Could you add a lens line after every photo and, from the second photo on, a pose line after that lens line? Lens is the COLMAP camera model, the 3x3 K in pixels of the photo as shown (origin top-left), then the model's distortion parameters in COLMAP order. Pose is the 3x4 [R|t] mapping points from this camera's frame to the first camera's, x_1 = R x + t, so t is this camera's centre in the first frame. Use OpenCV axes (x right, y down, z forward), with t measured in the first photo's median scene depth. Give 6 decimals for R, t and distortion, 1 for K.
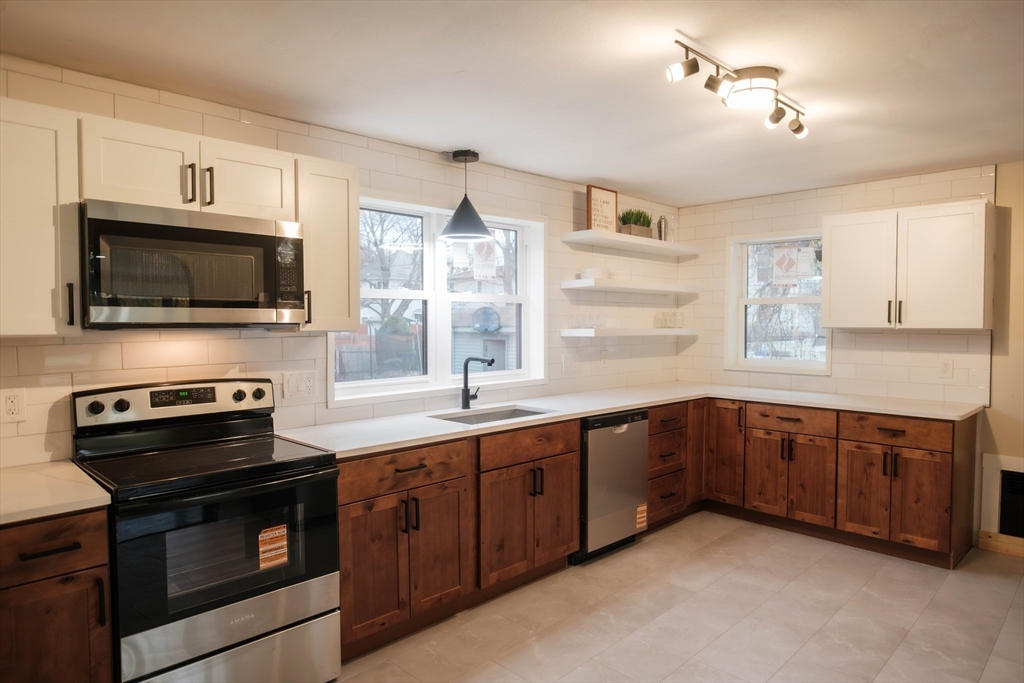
lens RADIAL K [[638.2, 0, 515.6], [0, 638.2, 343.0], [0, 0, 1]] dist [-0.010181, 0.011050]
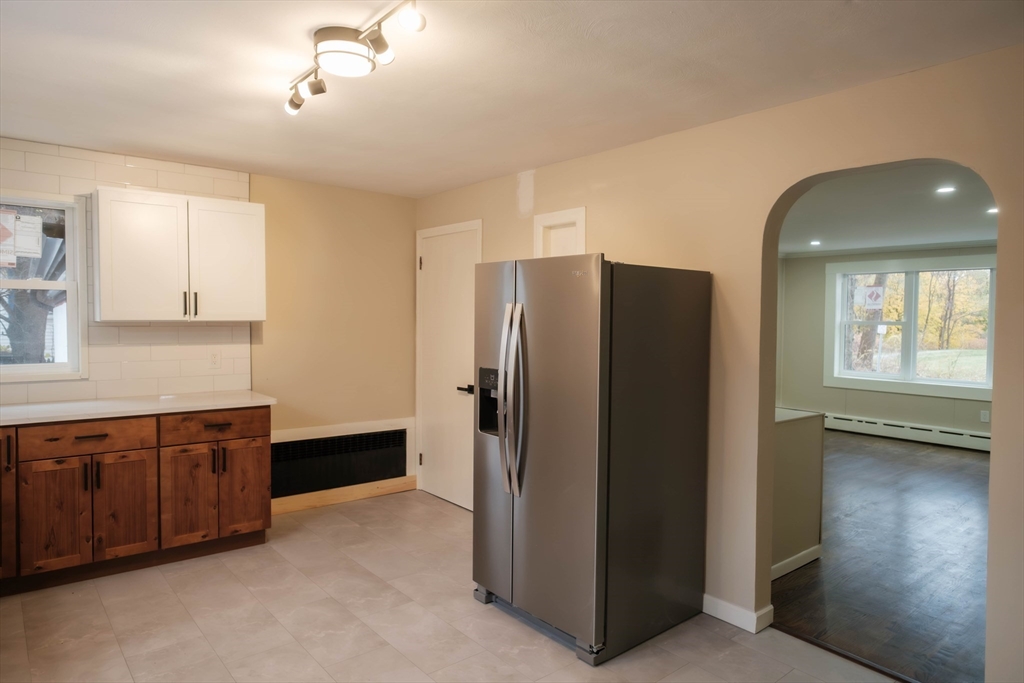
lens RADIAL K [[638.2, 0, 522.7], [0, 638.2, 339.6], [0, 0, 1]] dist [-0.010181, 0.011050]
pose [[0.093449, -0.036167, 0.994967, -0.314884], [0.027559, 0.999051, 0.033728, -0.013332], [-0.995243, 0.024269, 0.094357, 0.415712]]
